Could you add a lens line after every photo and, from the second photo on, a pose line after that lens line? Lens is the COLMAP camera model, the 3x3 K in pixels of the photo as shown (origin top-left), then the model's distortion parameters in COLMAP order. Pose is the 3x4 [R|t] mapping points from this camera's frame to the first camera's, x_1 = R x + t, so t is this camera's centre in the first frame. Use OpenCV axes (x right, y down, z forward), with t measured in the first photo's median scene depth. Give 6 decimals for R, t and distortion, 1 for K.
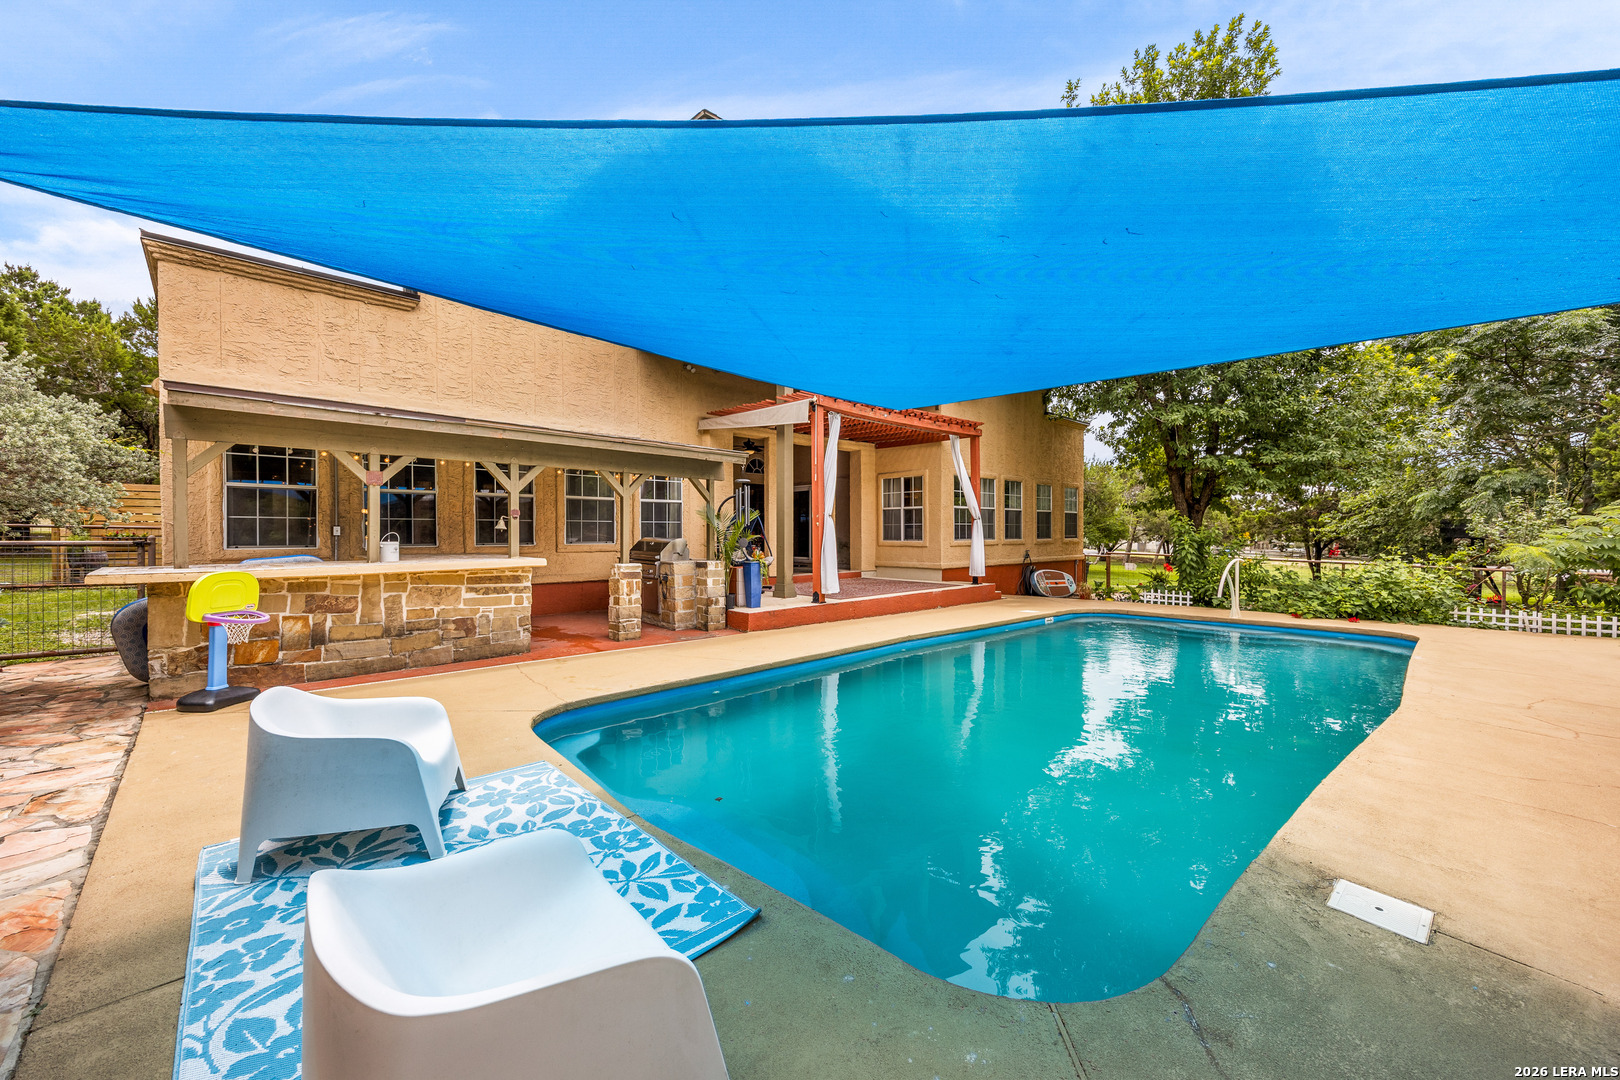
lens RADIAL K [[617.2, 0, 795.3], [0, 617.2, 539.8], [0, 0, 1]] dist [-0.005537, -0.000355]
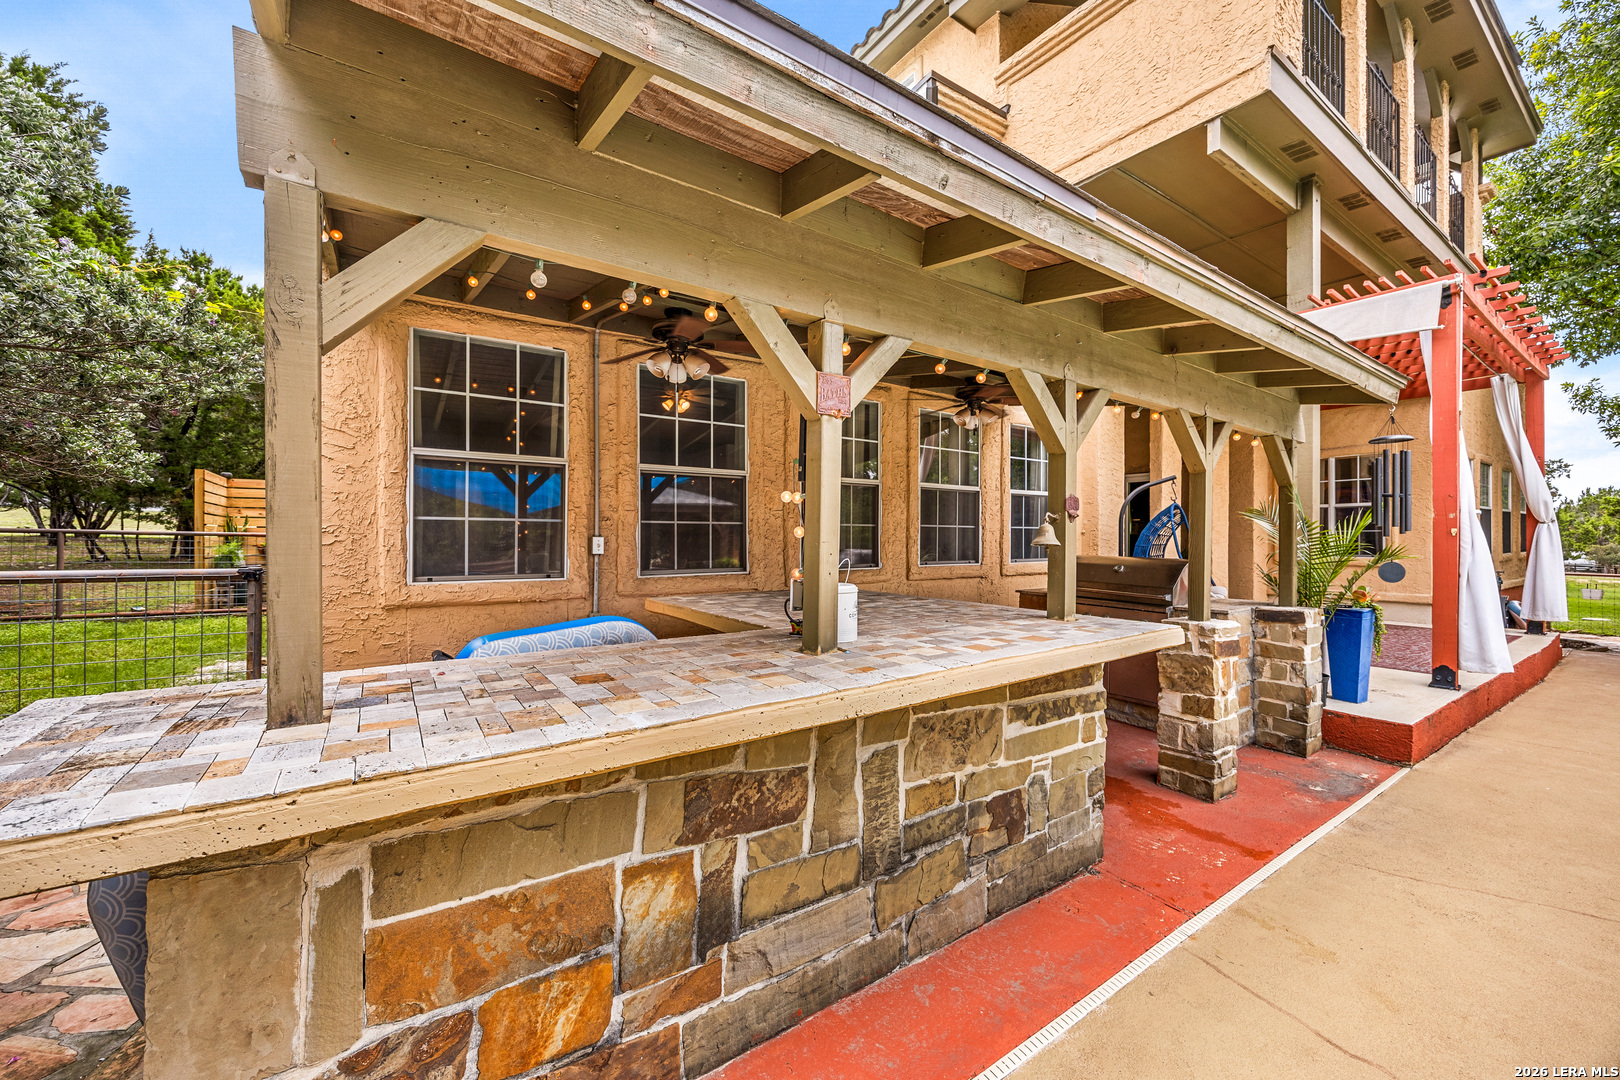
lens RADIAL K [[617.2, 0, 795.3], [0, 617.2, 539.8], [0, 0, 1]] dist [-0.005537, -0.000355]
pose [[0.987217, 0.001756, -0.159373, -0.495000], [-0.003248, 0.999953, -0.009101, -0.014925], [0.159350, 0.009502, 0.987176, 0.510950]]
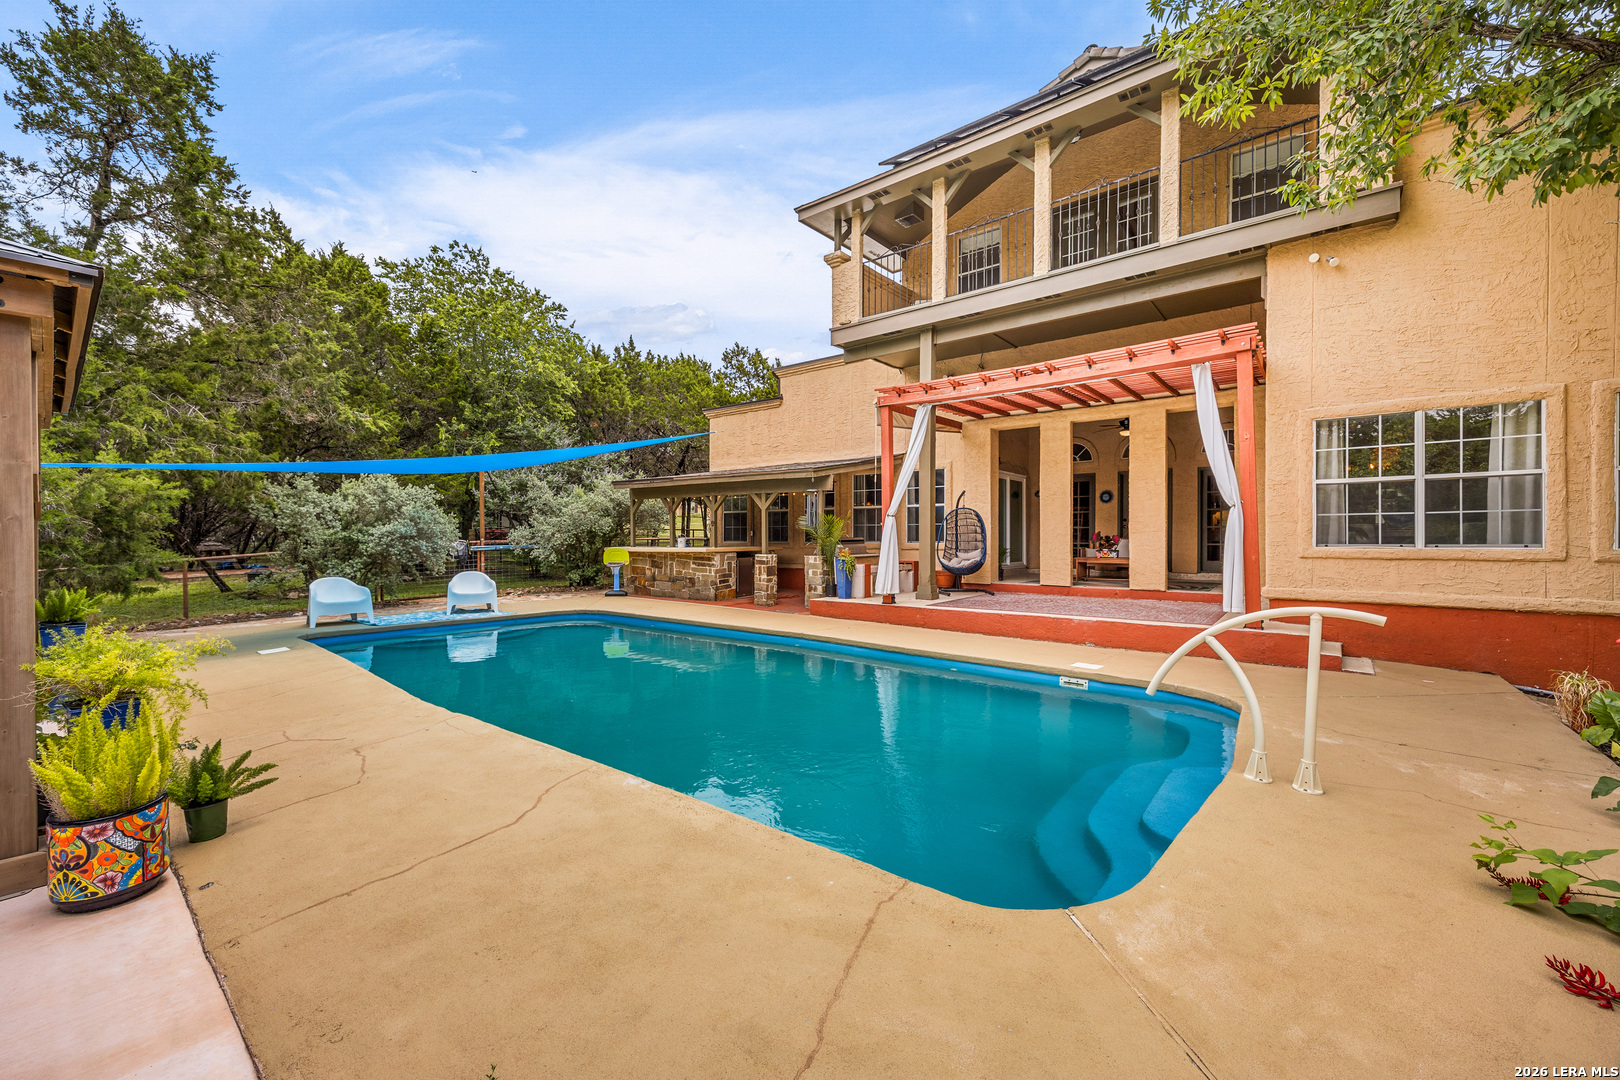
lens RADIAL K [[650.0, 0, 802.6], [0, 650.0, 541.7], [0, 0, 1]] dist [0.008751, -0.000766]
pose [[0.131819, 0.007085, -0.991248, 1.305992], [-0.011394, 0.999919, 0.005632, -0.002772], [0.991208, 0.010552, 0.131890, 0.882339]]
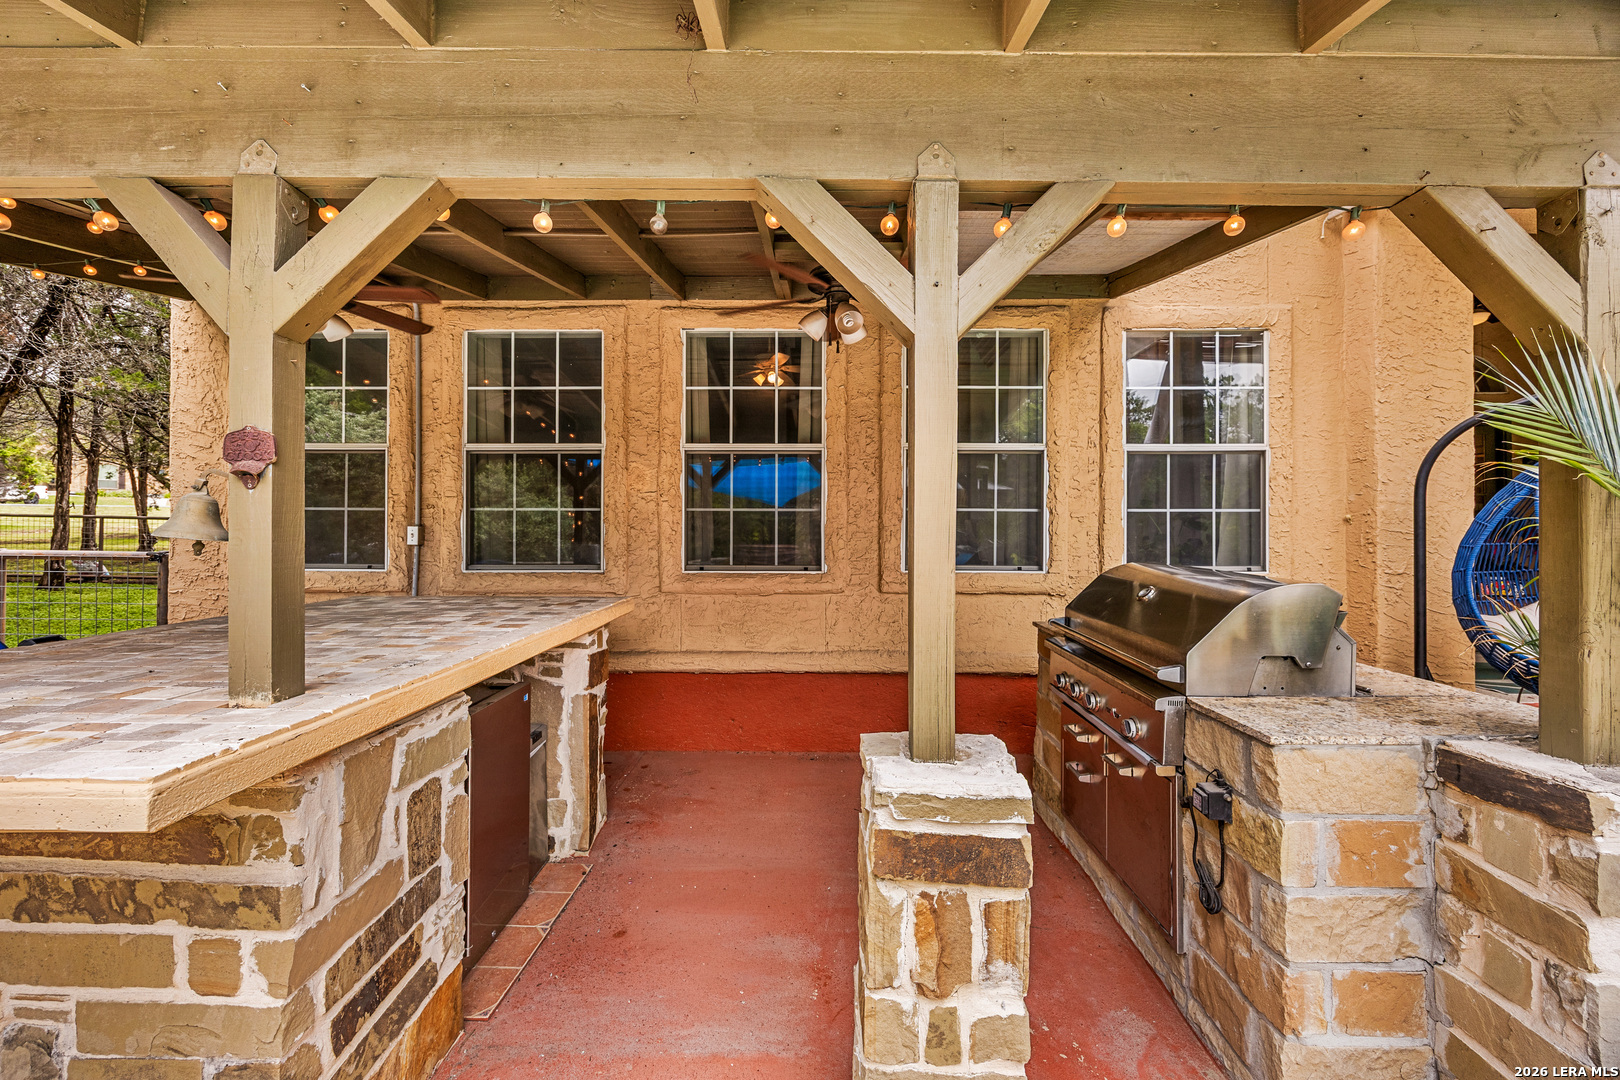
lens RADIAL K [[621.9, 0, 815.0], [0, 621.9, 529.7], [0, 0, 1]] dist [-0.001620, -0.000197]
pose [[0.723466, 0.002398, -0.690356, -0.186478], [-0.011616, 0.999895, -0.008700, -0.018298], [0.690262, 0.014313, 0.723417, 0.860492]]
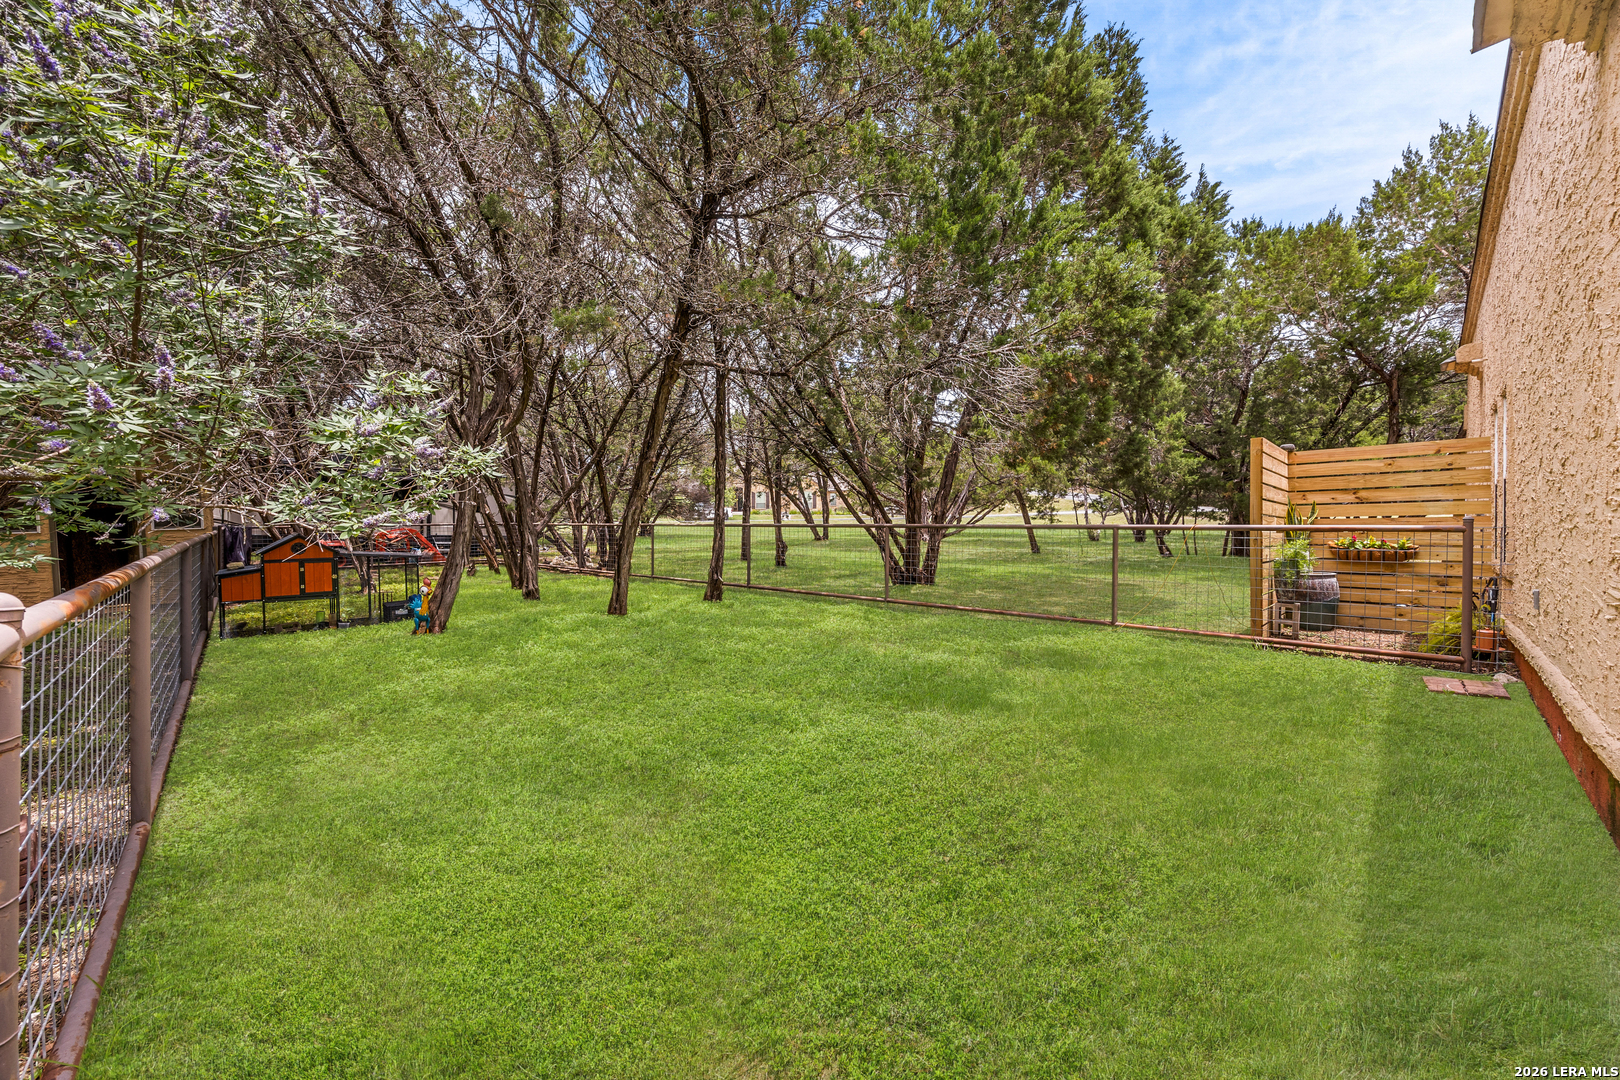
lens RADIAL K [[626.1, 0, 808.6], [0, 626.1, 549.8], [0, 0, 1]] dist [-0.003111, -0.000120]
pose [[0.032020, 0.022495, -0.999234, -0.969642], [-0.007532, 0.999724, 0.022265, -0.017851], [0.999459, 0.006813, 0.032180, 0.847776]]
